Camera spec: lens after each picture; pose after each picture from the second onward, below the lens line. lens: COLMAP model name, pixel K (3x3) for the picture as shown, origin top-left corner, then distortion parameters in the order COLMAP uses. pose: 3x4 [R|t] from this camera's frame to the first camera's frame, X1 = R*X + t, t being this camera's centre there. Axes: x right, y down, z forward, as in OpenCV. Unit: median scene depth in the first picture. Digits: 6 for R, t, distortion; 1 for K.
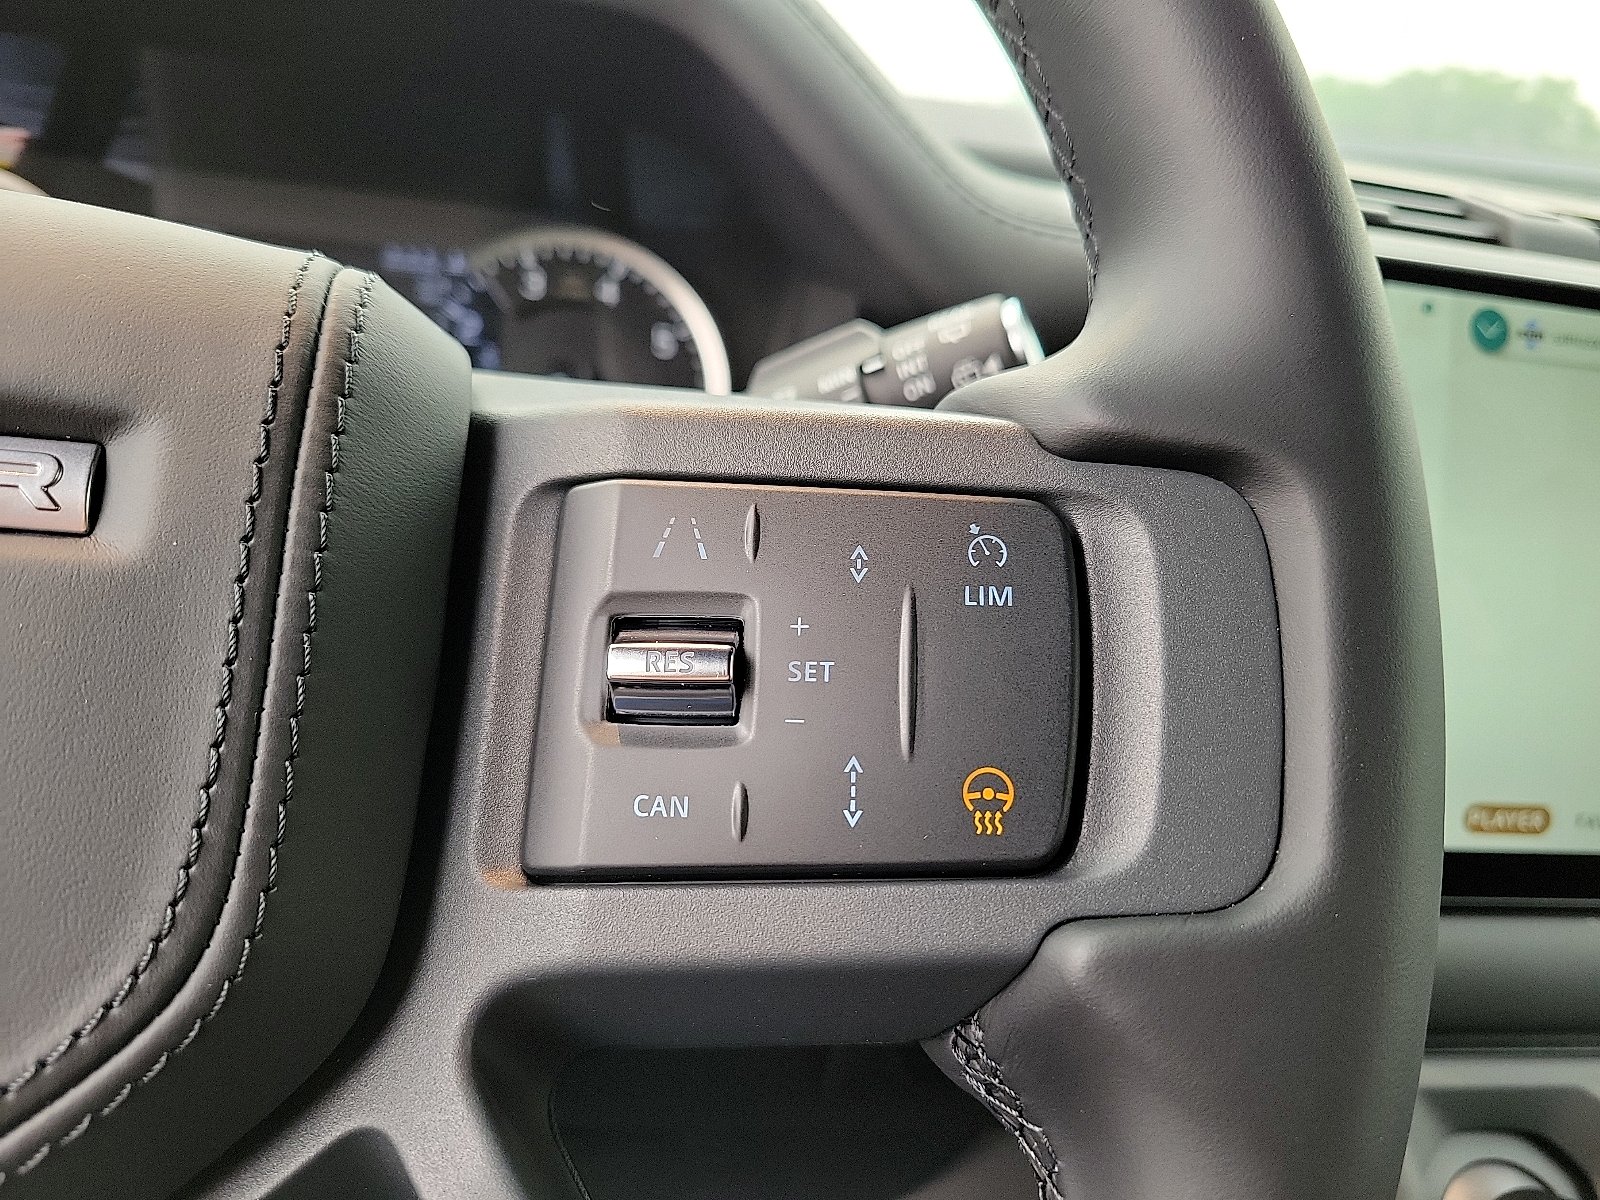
lens RADIAL K [[1304.0, 0, 800.0], [0, 1304.0, 600.0], [0, 0, 1]] dist [-0.010271, -0.004700]
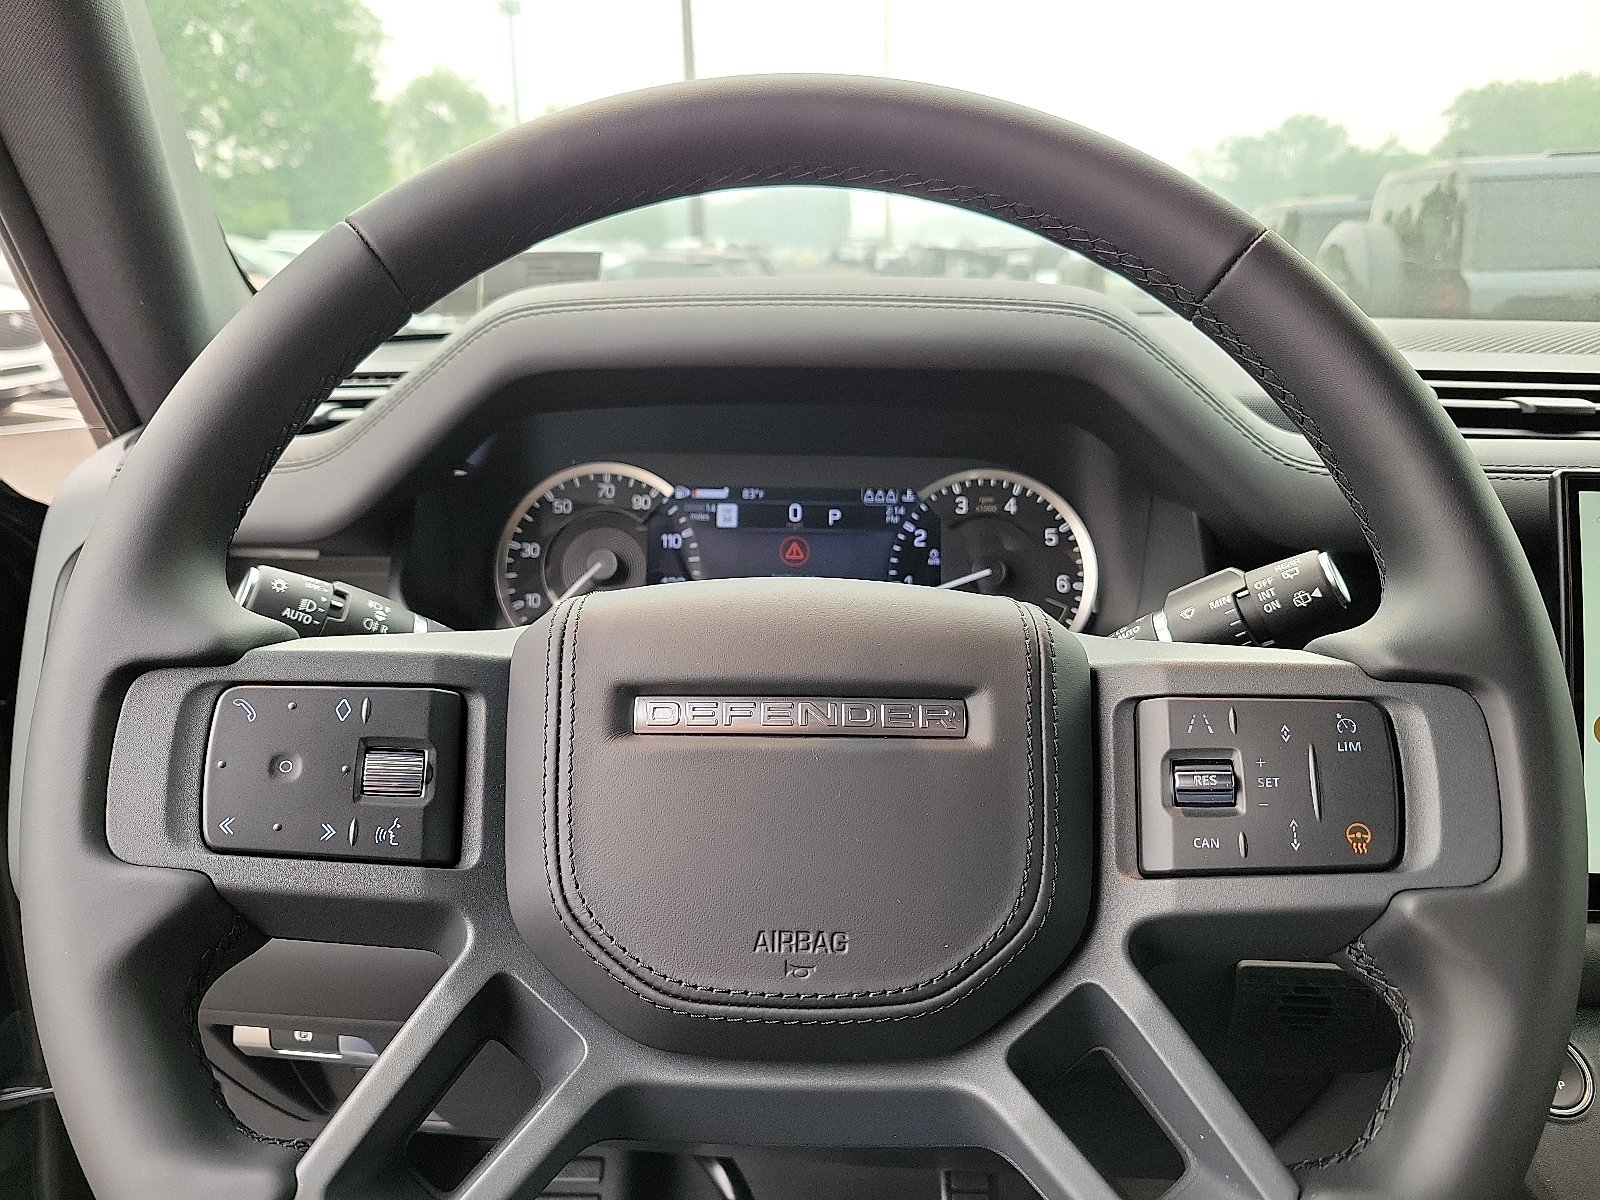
lens RADIAL K [[1260.1, 0, 770.1], [0, 1260.1, 574.6], [0, 0, 1]] dist [-0.004934, 0.055216]
pose [[0.975350, -0.063293, -0.211394, -0.348653], [0.047273, 0.995673, -0.079999, -0.170269], [0.215543, 0.068034, 0.974122, -1.350246]]
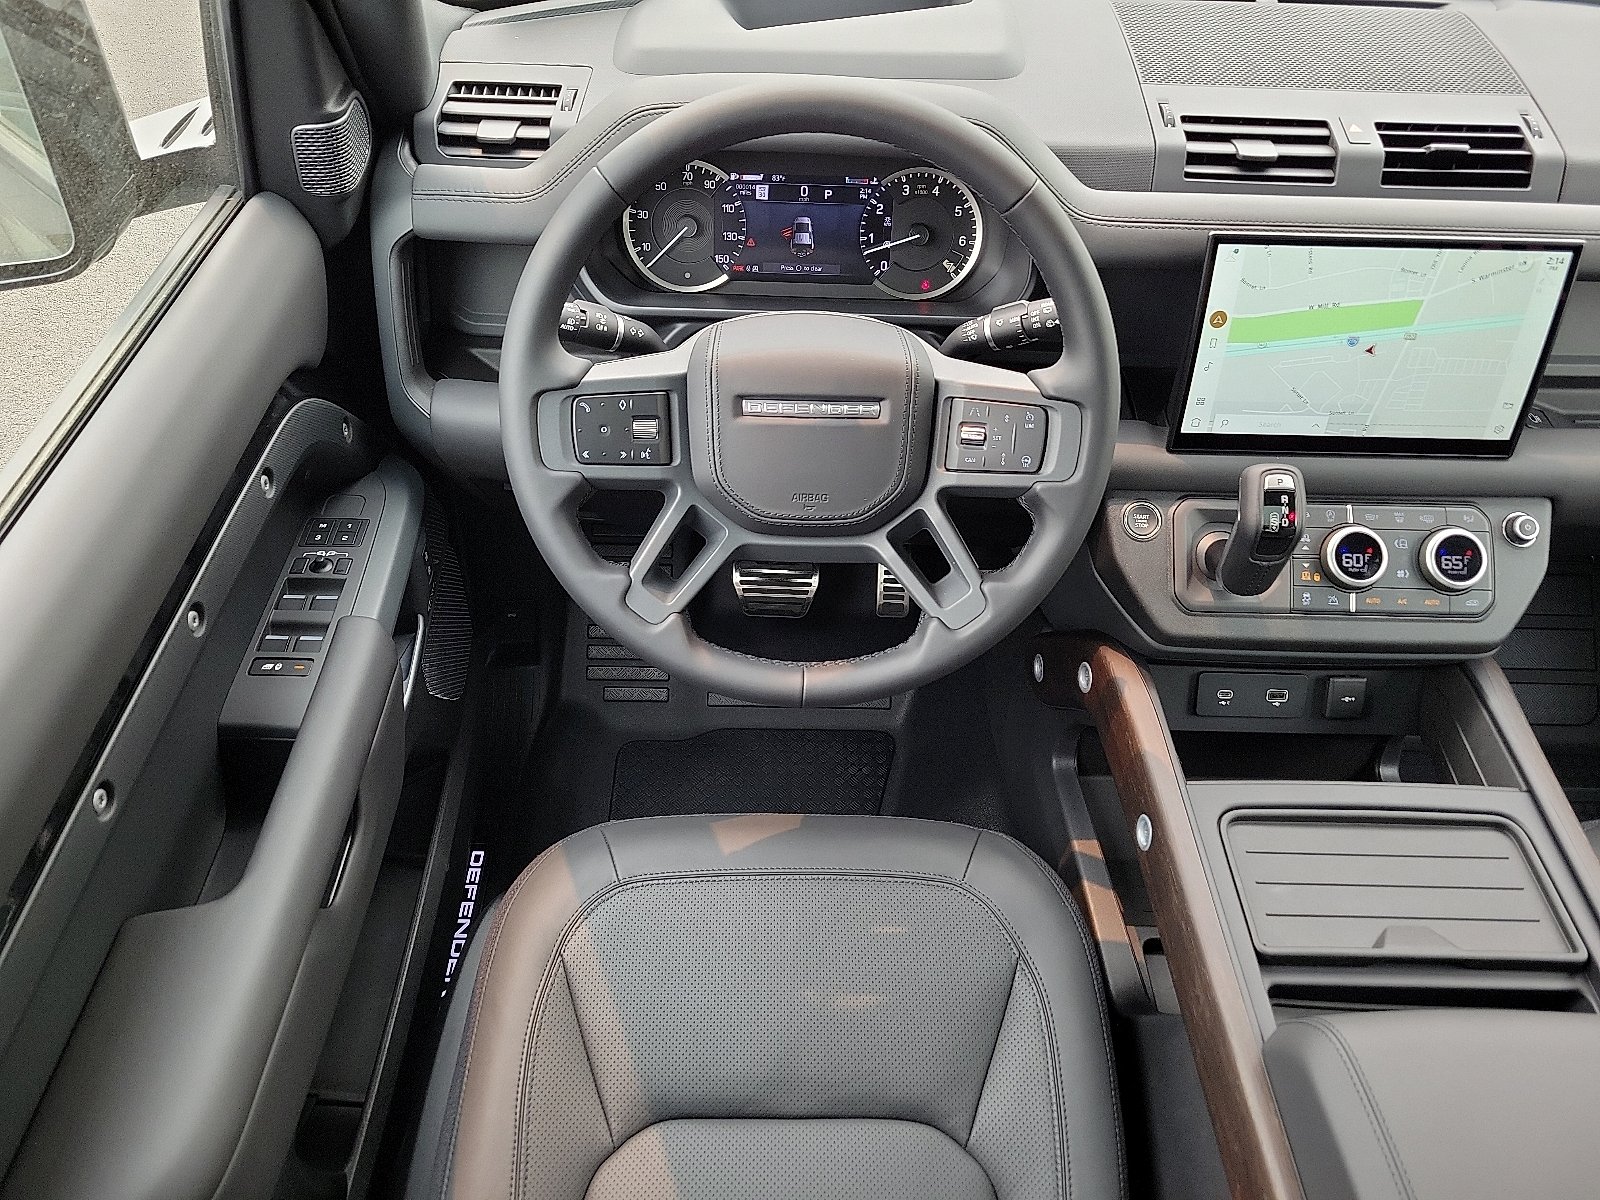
lens RADIAL K [[1260.1, 0, 770.1], [0, 1260.1, 574.6], [0, 0, 1]] dist [-0.004934, 0.055216]
pose [[0.978451, 0.050757, -0.200142, 0.169072], [0.038092, 0.908303, 0.416574, -1.727020], [0.202934, -0.415221, 0.886797, -4.321138]]
